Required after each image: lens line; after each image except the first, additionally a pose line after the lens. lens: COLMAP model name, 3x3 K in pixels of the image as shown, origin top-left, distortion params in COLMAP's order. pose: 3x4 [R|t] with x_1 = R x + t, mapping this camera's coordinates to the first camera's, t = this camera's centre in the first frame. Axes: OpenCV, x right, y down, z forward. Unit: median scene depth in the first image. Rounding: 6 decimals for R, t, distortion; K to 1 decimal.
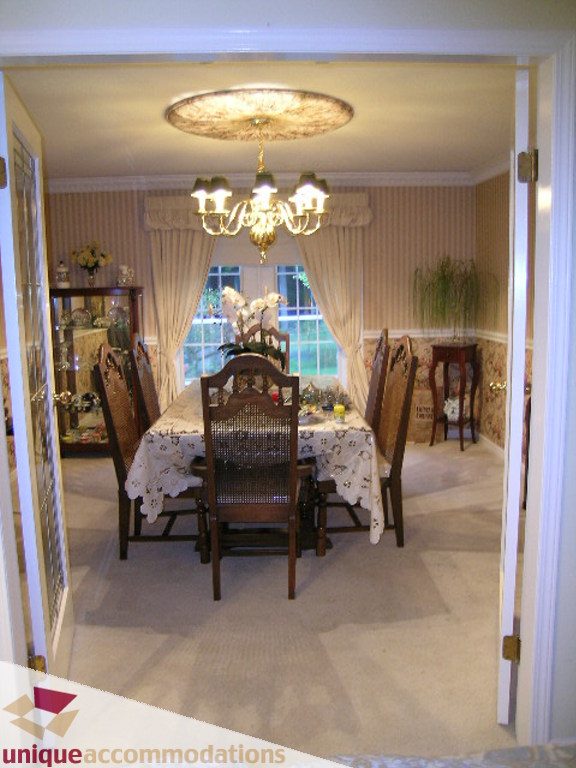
lens RADIAL K [[638.4, 0, 287.3], [0, 638.4, 379.6], [0, 0, 1]] dist [-0.141674, 0.118857]
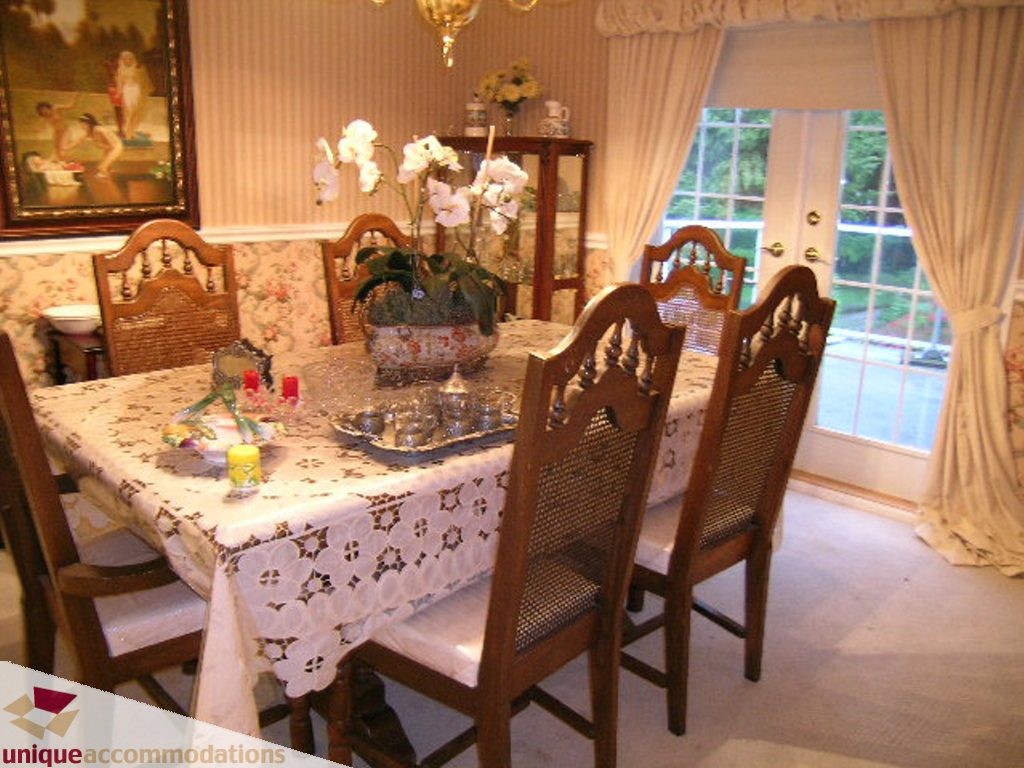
lens RADIAL K [[851.2, 0, 521.4], [0, 851.2, 375.1], [0, 0, 1]] dist [-0.141674, 0.118857]
pose [[0.652909, 0.237248, -0.719321, 0.313585], [-0.145980, 0.971289, 0.187851, -0.073602], [0.743236, -0.017643, 0.668797, 0.435106]]
